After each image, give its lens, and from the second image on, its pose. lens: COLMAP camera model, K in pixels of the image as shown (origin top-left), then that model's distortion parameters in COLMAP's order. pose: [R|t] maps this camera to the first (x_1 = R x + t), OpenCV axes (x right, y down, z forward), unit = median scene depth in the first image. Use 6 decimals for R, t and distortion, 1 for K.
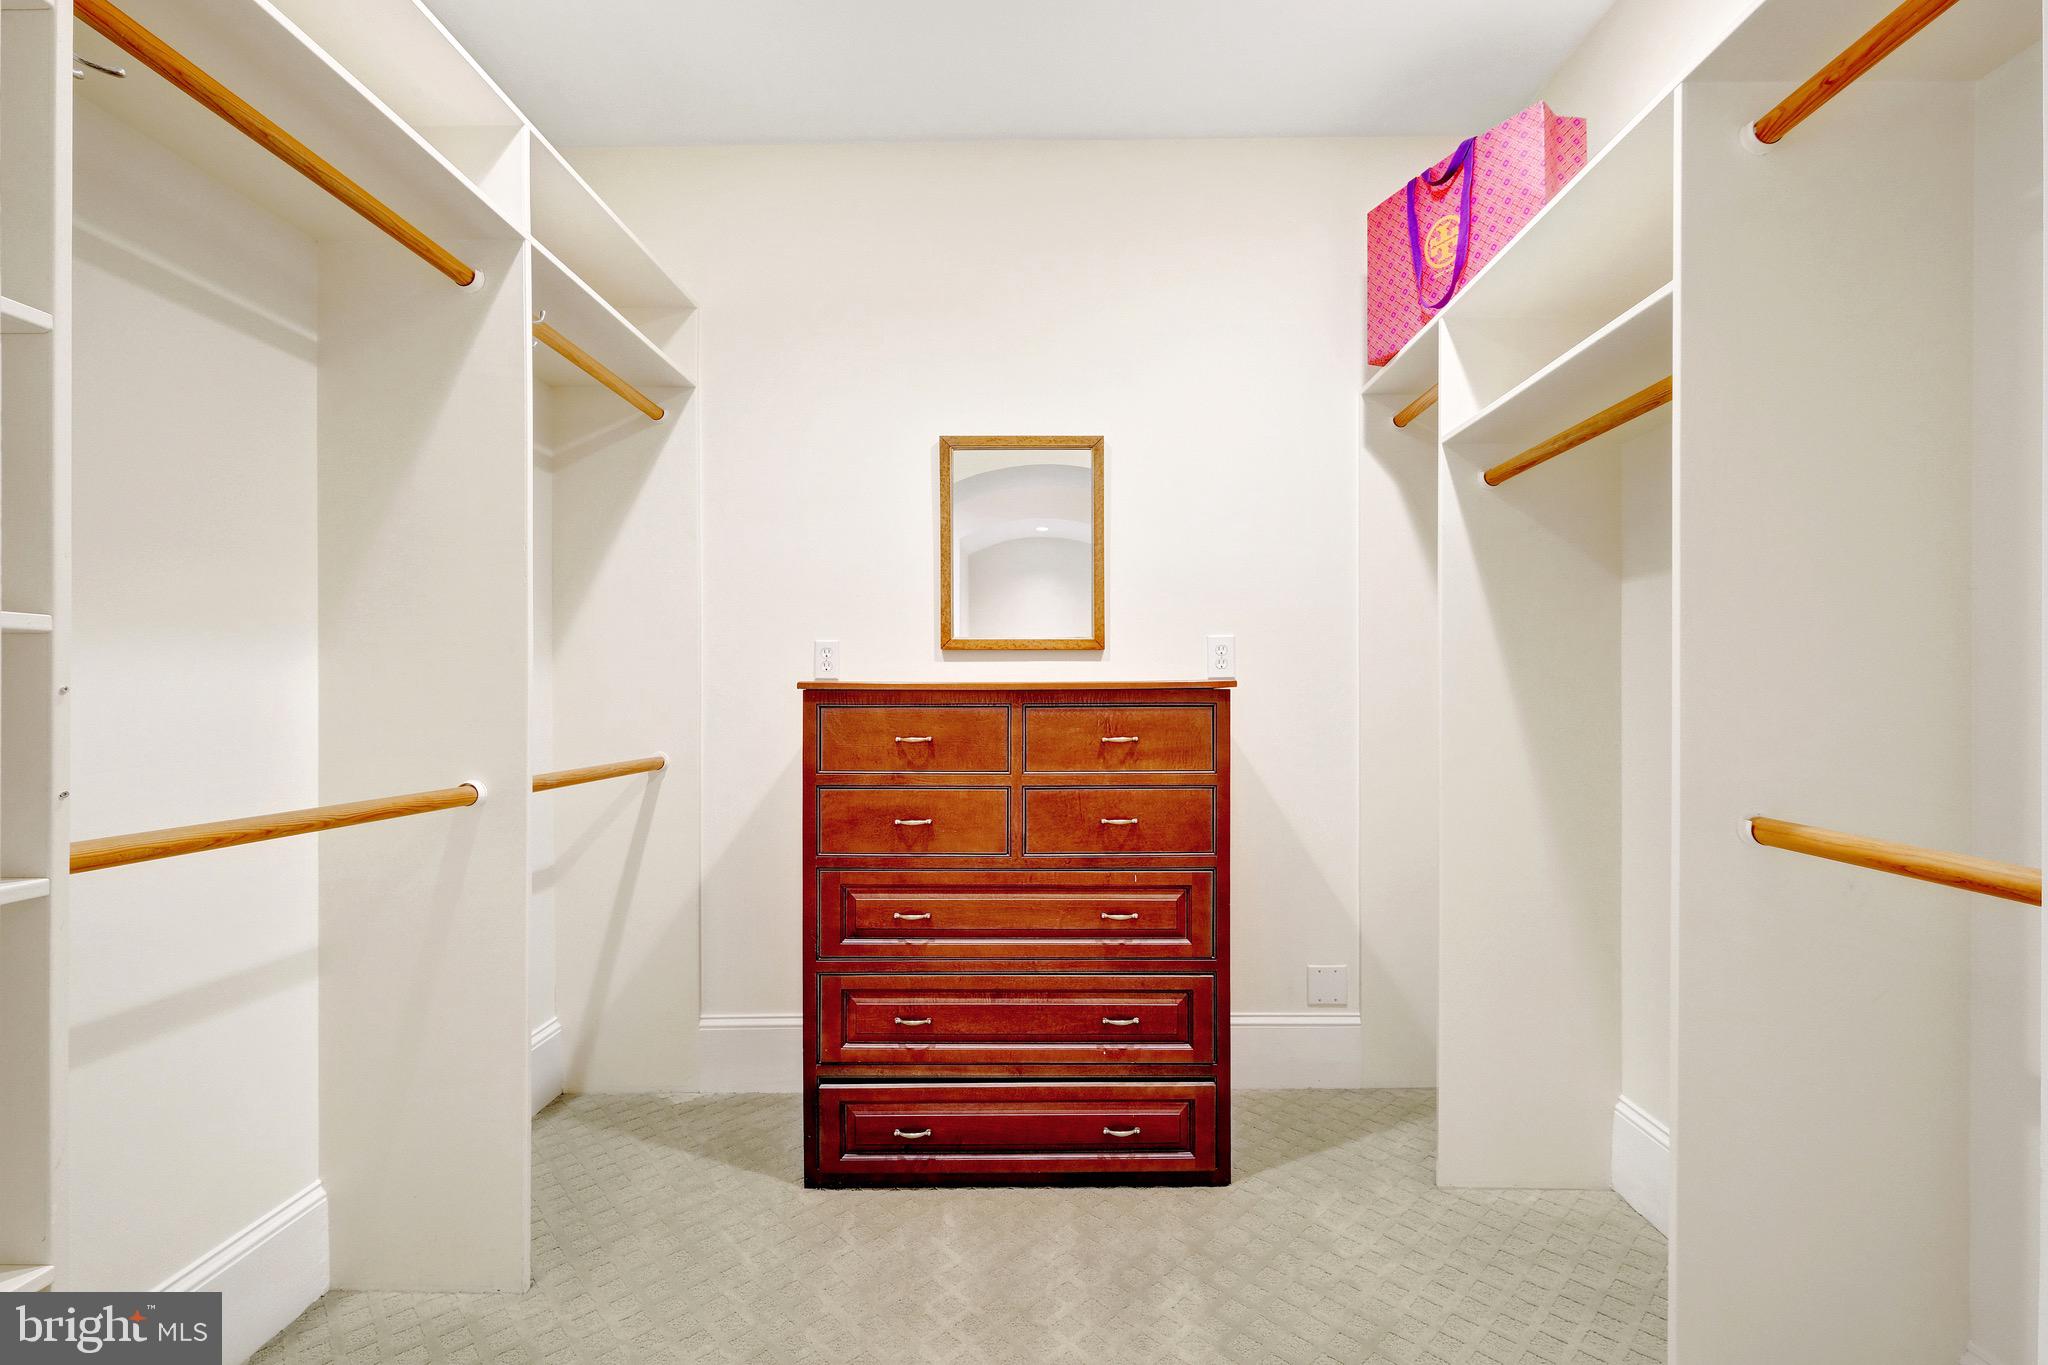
lens RADIAL K [[917.2, 0, 1048.7], [0, 917.2, 692.1], [0, 0, 1]] dist [0.001381, 0.000256]
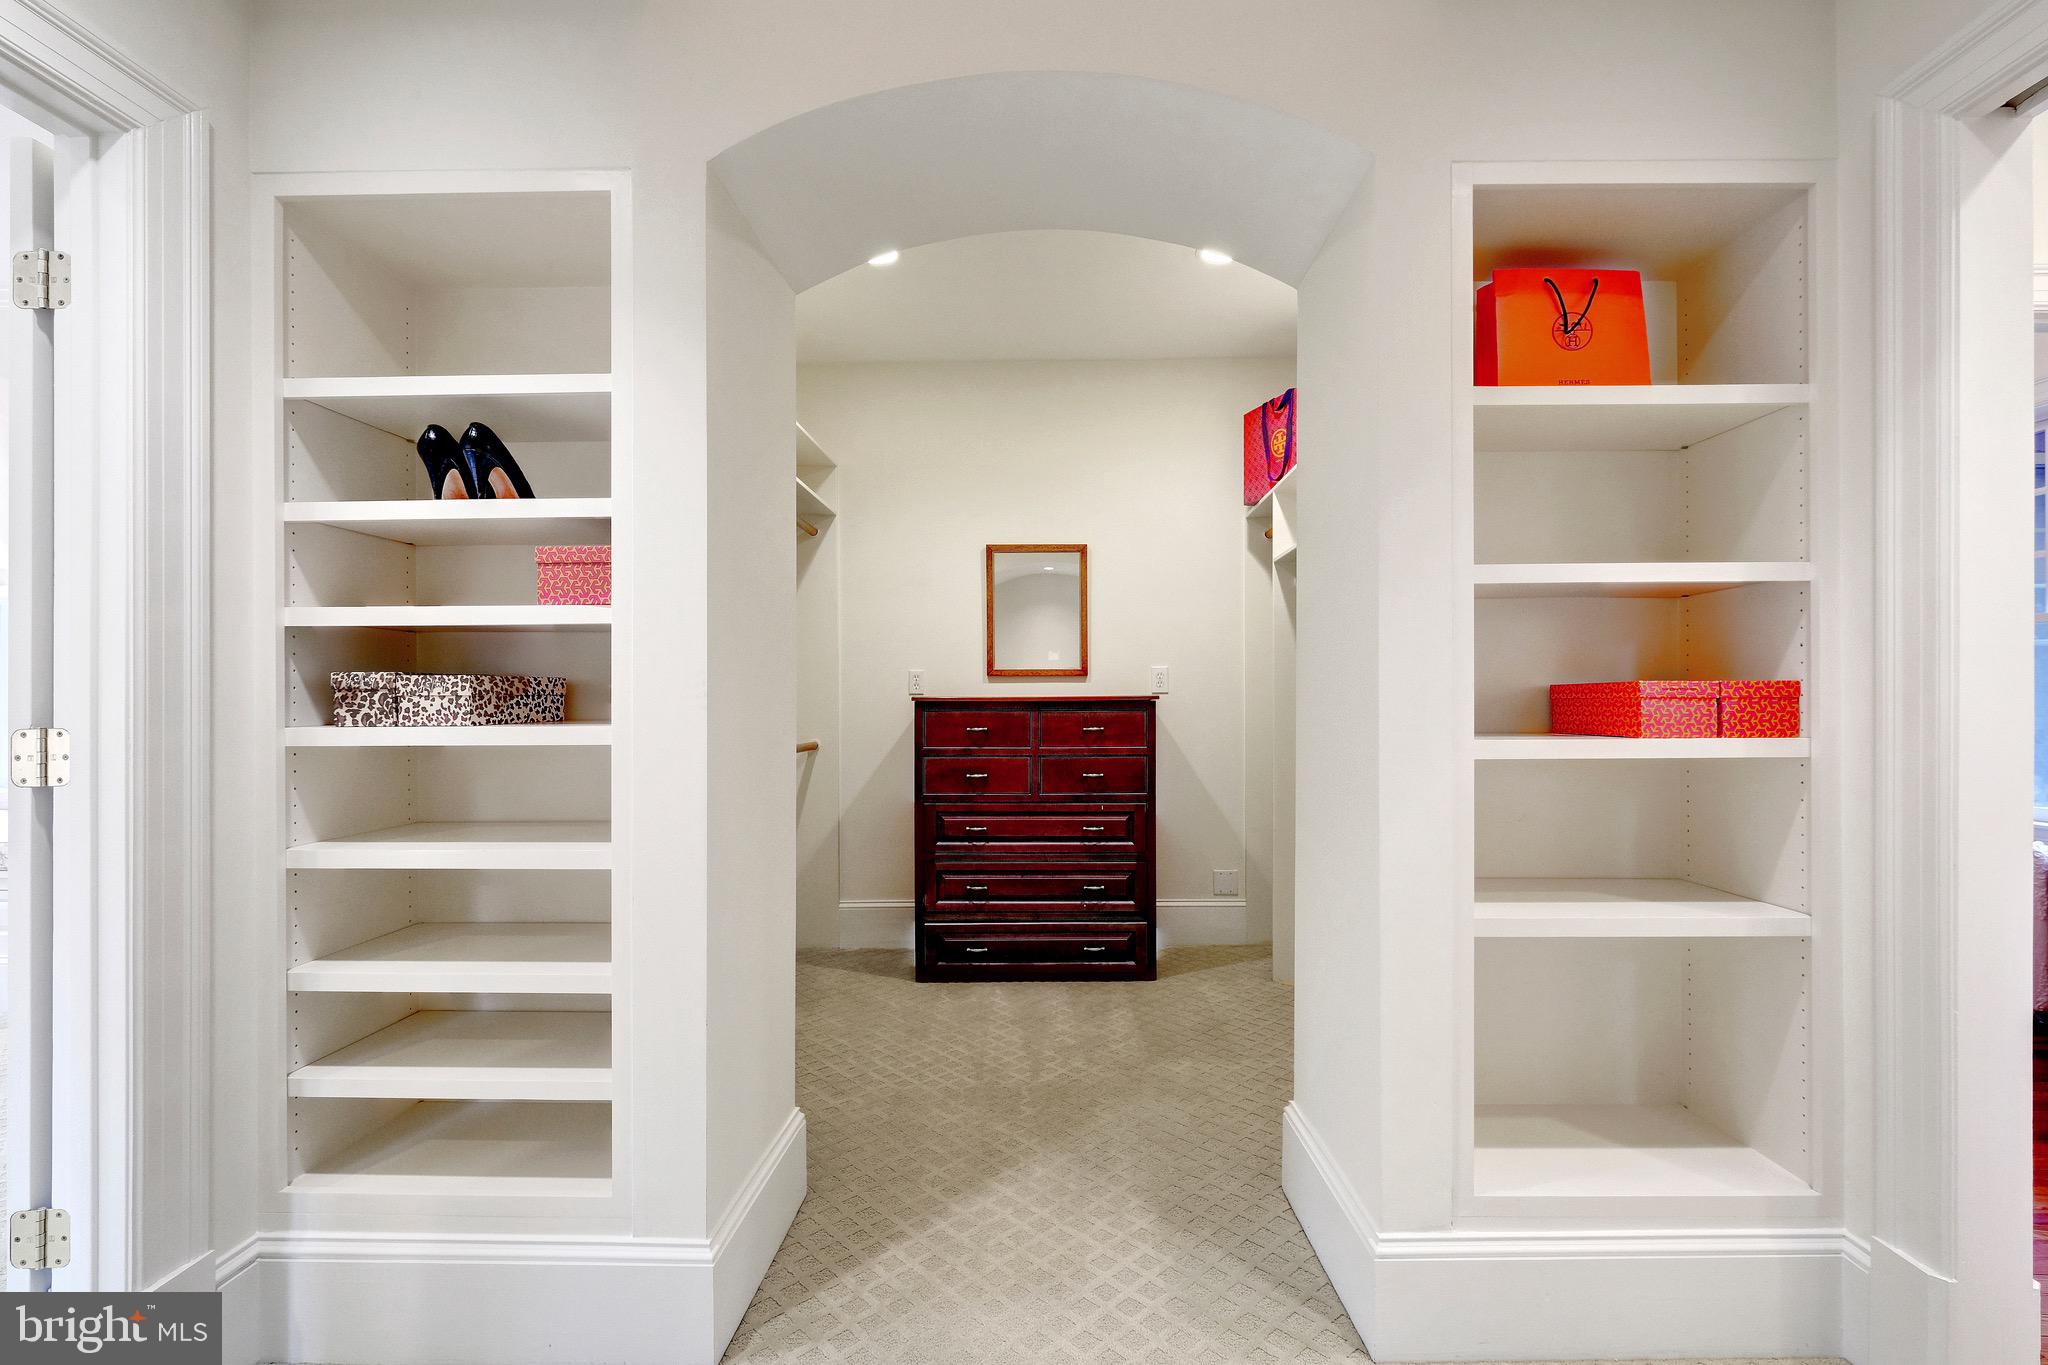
lens RADIAL K [[894.6, 0, 1036.0], [0, 894.6, 699.0], [0, 0, 1]] dist [0.000486, 0.000126]
pose [[0.999758, -0.001792, -0.021924, 0.004825], [0.001764, 0.999998, -0.001301, -0.003749], [0.021926, 0.001262, 0.999759, -0.722864]]
